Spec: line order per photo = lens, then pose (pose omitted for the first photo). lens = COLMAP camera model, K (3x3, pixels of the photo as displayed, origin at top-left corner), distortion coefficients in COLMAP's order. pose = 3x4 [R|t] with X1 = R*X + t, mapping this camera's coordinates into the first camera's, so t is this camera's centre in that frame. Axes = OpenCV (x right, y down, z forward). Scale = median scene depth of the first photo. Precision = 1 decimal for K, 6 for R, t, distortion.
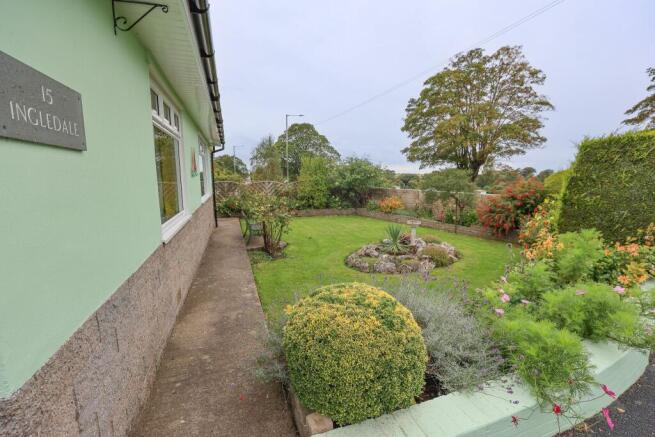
lens RADIAL K [[301.2, 0, 330.3], [0, 301.2, 217.2], [0, 0, 1]] dist [-0.033593, -0.000005]
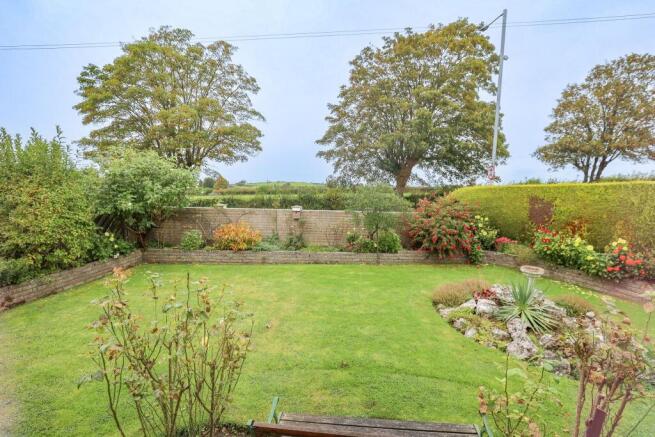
lens RADIAL K [[301.2, 0, 329.1], [0, 301.2, 225.4], [0, 0, 1]] dist [-0.033593, -0.000005]
pose [[0.436509, -0.112452, 0.892645, -0.148689], [0.095300, 0.992356, 0.078411, -0.053489], [-0.894638, 0.050843, 0.443889, 0.330518]]
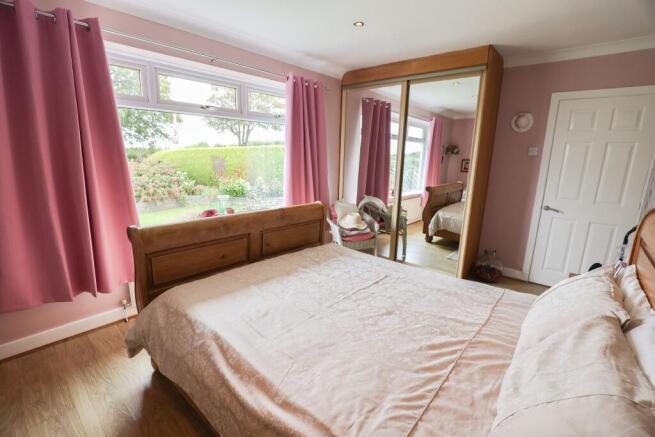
lens RADIAL K [[301.2, 0, 329.0], [0, 301.2, 220.7], [0, 0, 1]] dist [-0.033593, -0.000005]
pose [[-0.516660, -0.198556, 0.832849, -0.287331], [0.090500, 0.954624, 0.283730, -0.058487], [-0.851394, 0.221964, -0.475247, 0.368102]]
